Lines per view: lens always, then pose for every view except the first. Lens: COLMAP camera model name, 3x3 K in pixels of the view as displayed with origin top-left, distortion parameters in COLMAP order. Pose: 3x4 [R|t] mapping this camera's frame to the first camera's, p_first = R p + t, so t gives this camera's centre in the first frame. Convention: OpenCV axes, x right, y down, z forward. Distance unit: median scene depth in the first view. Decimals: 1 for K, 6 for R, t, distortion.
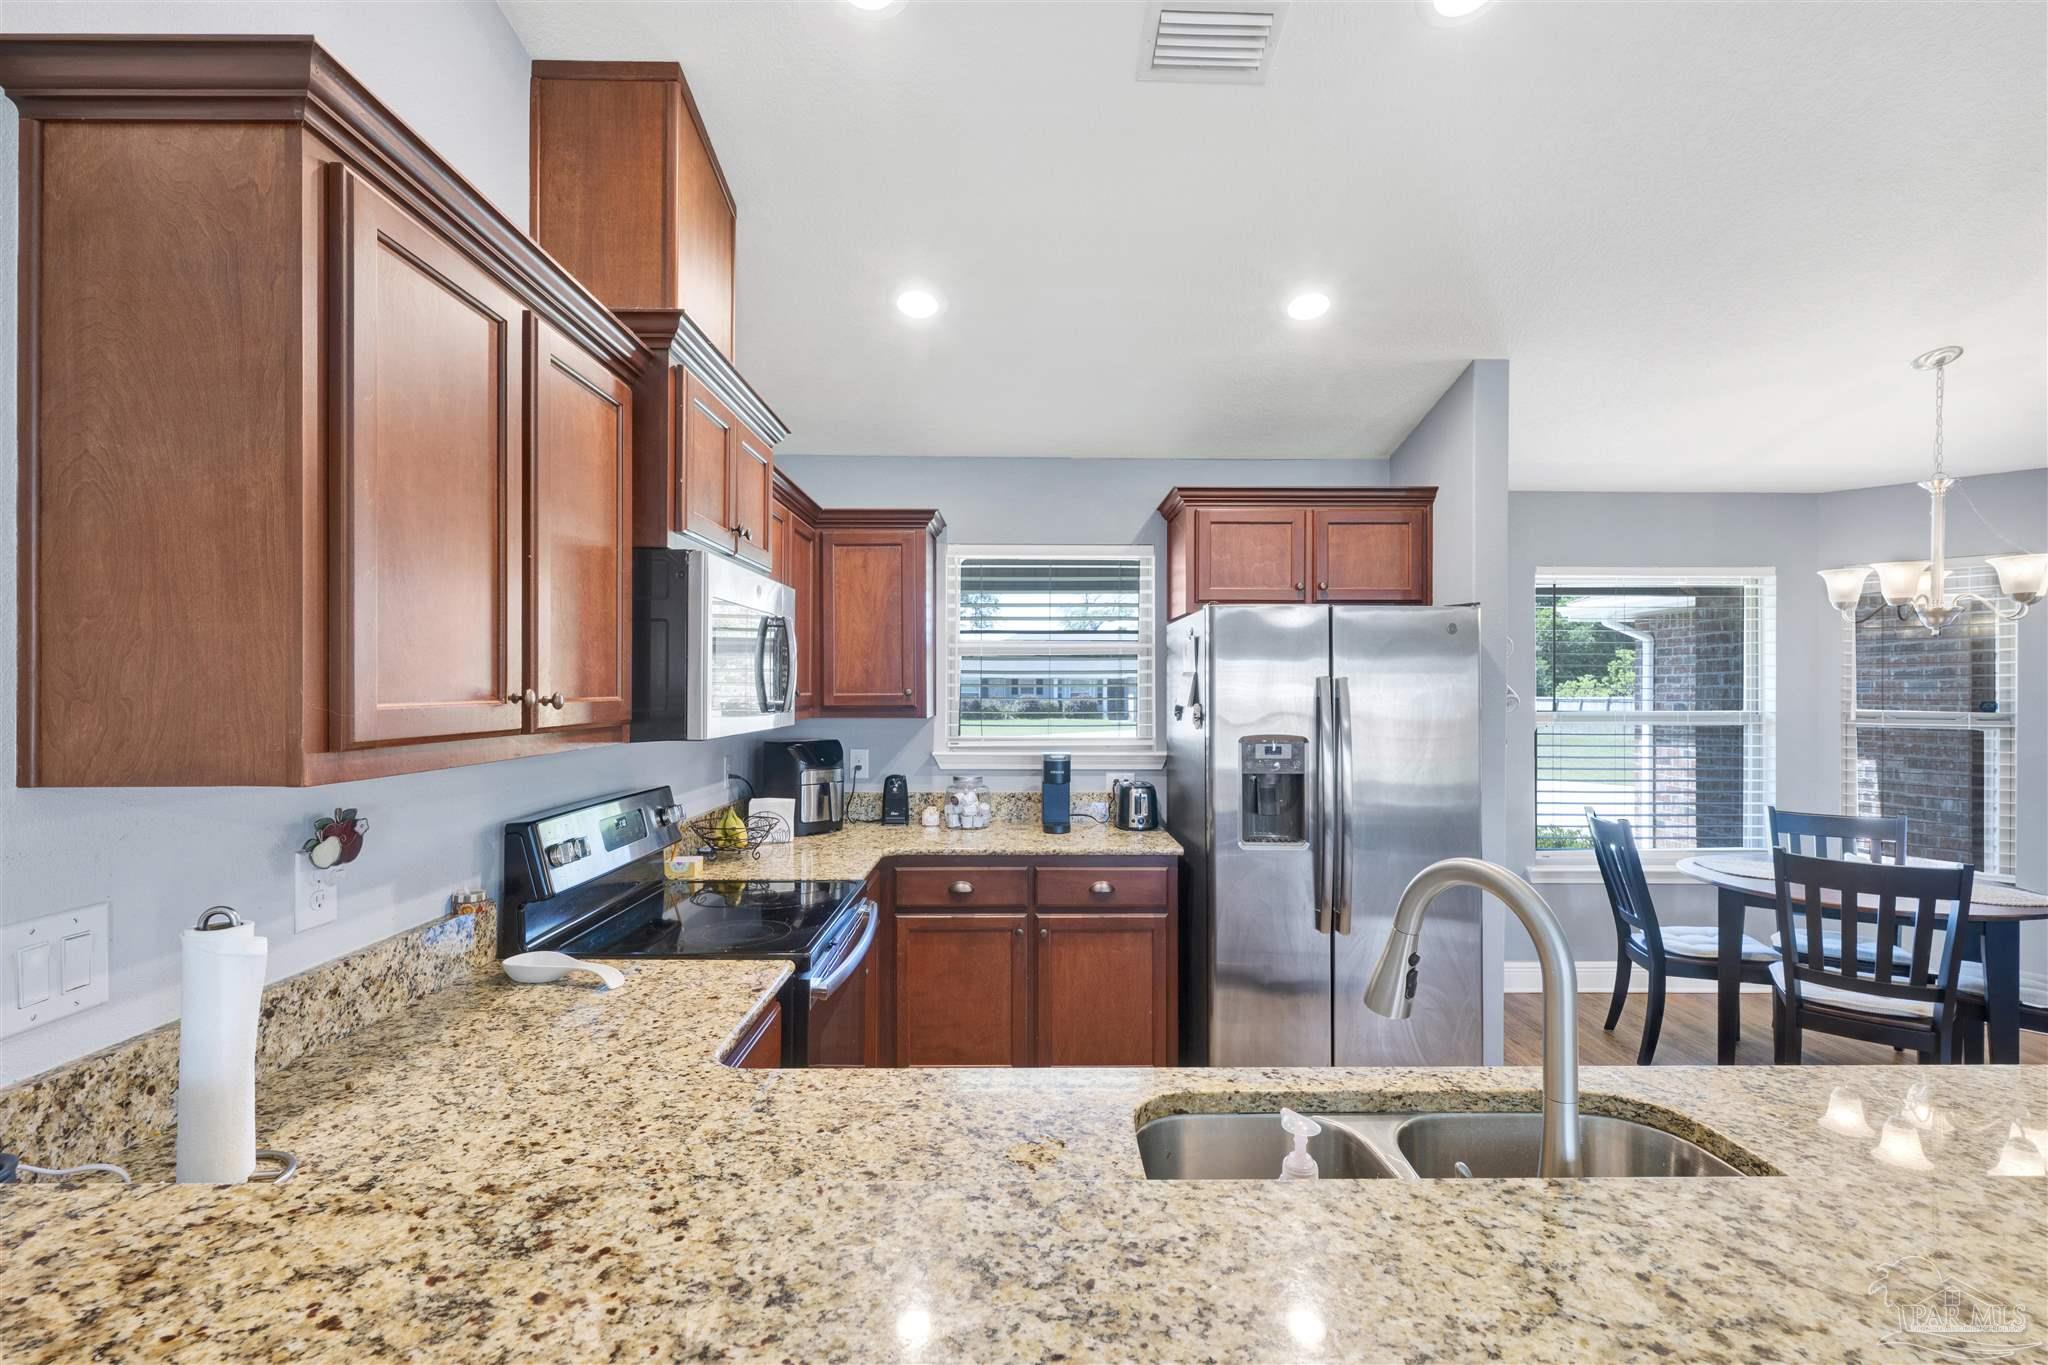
lens RADIAL K [[900.6, 0, 1038.1], [0, 900.6, 685.5], [0, 0, 1]] dist [-0.000796, -0.000232]
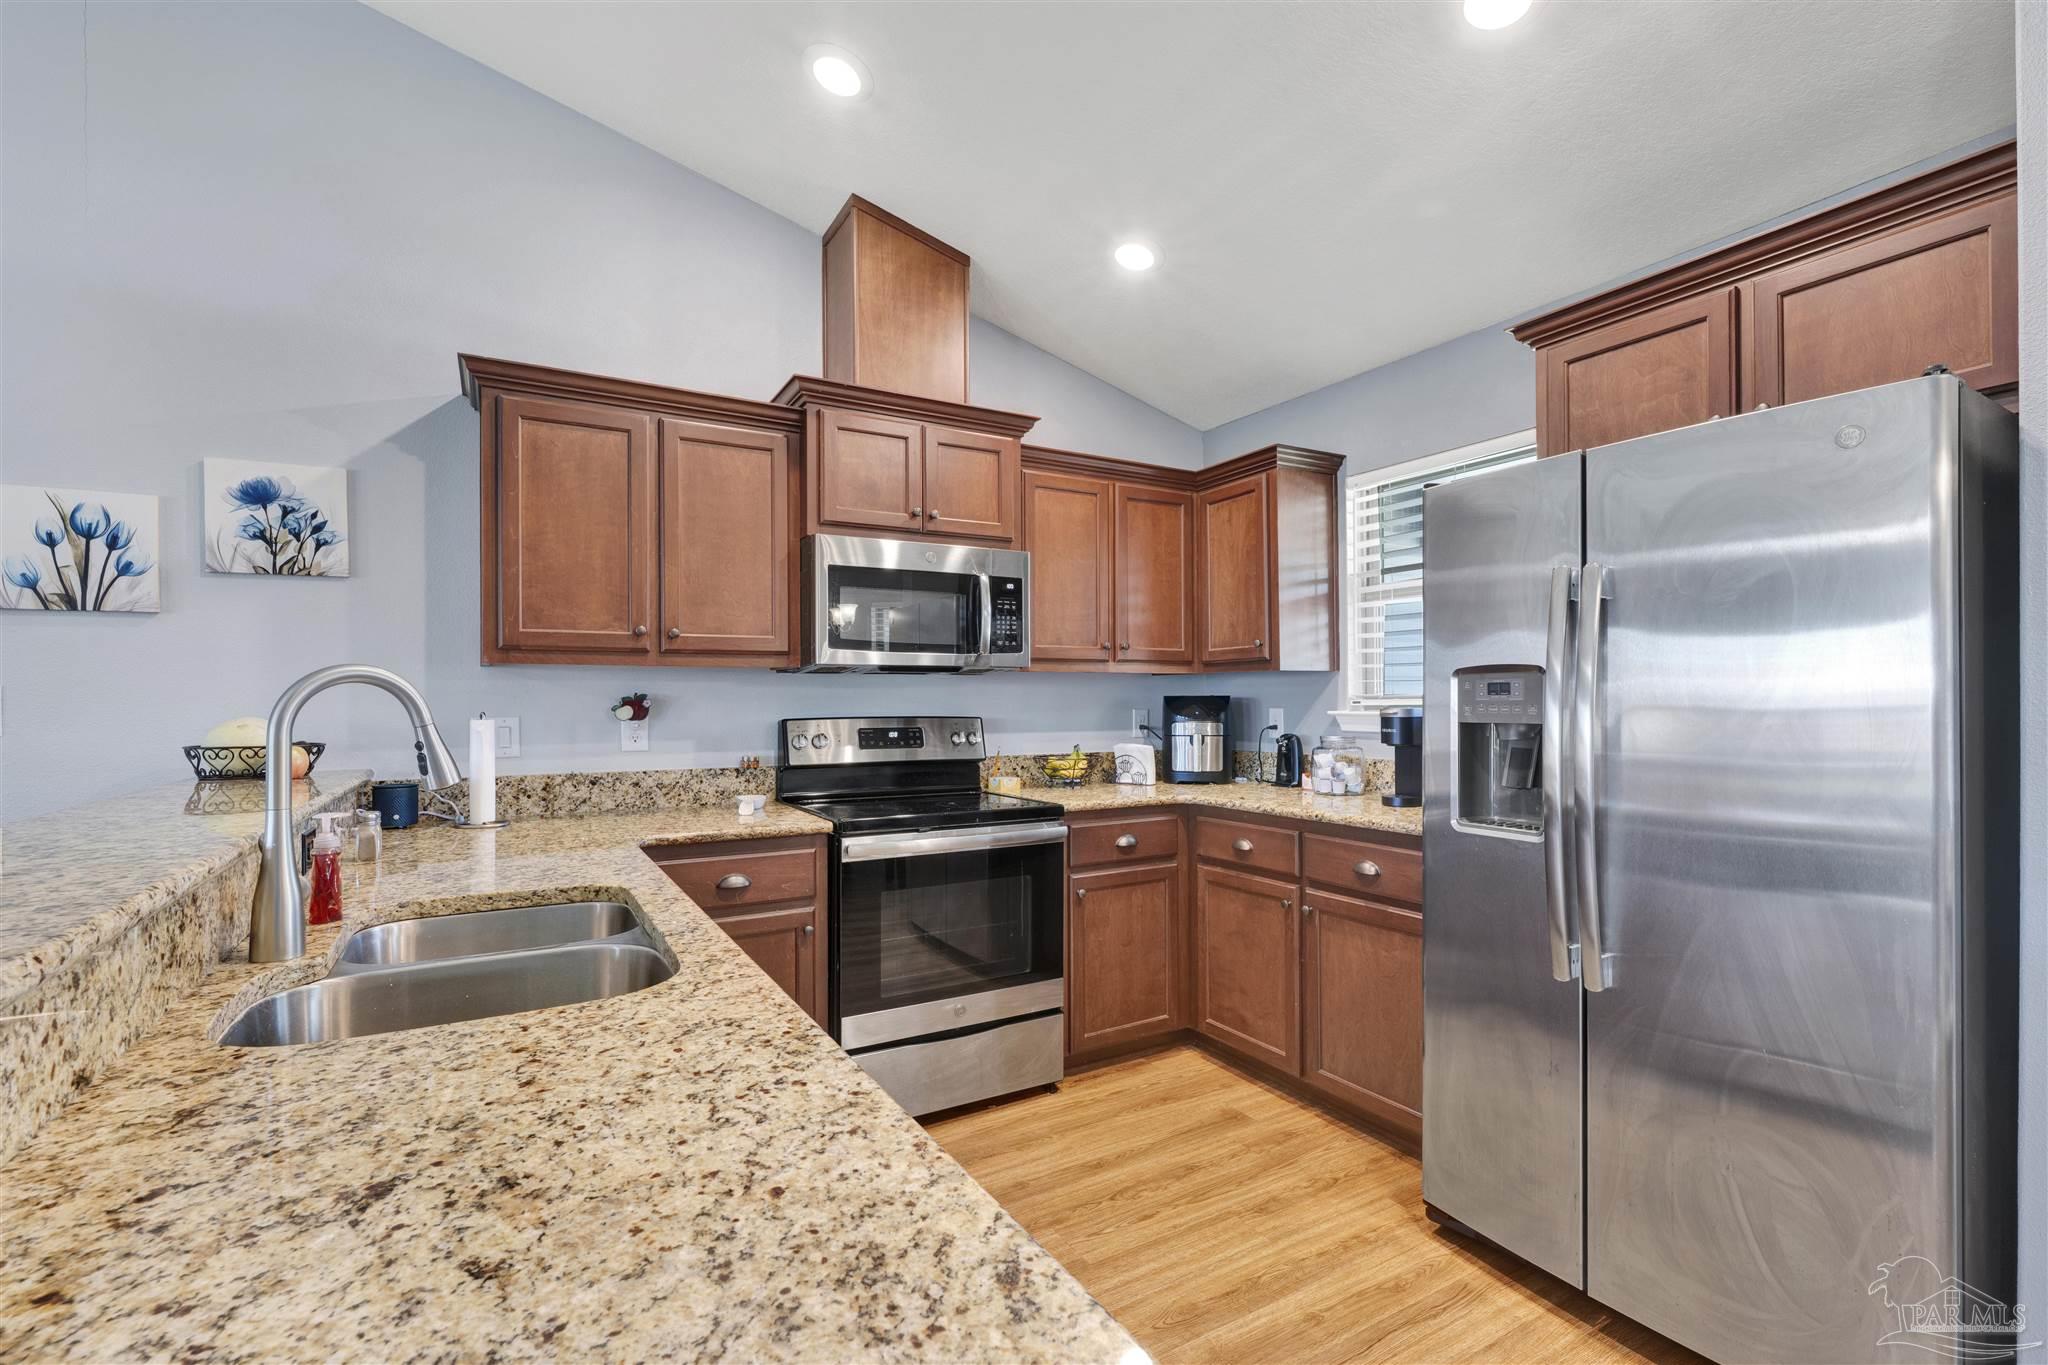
lens RADIAL K [[900.6, 0, 1030.7], [0, 900.6, 699.8], [0, 0, 1]] dist [-0.000796, -0.000232]
pose [[0.487775, -0.005201, -0.872954, 0.621208], [0.009378, 0.999956, -0.000717, 0.071035], [0.872919, -0.007837, 0.487802, 0.346724]]
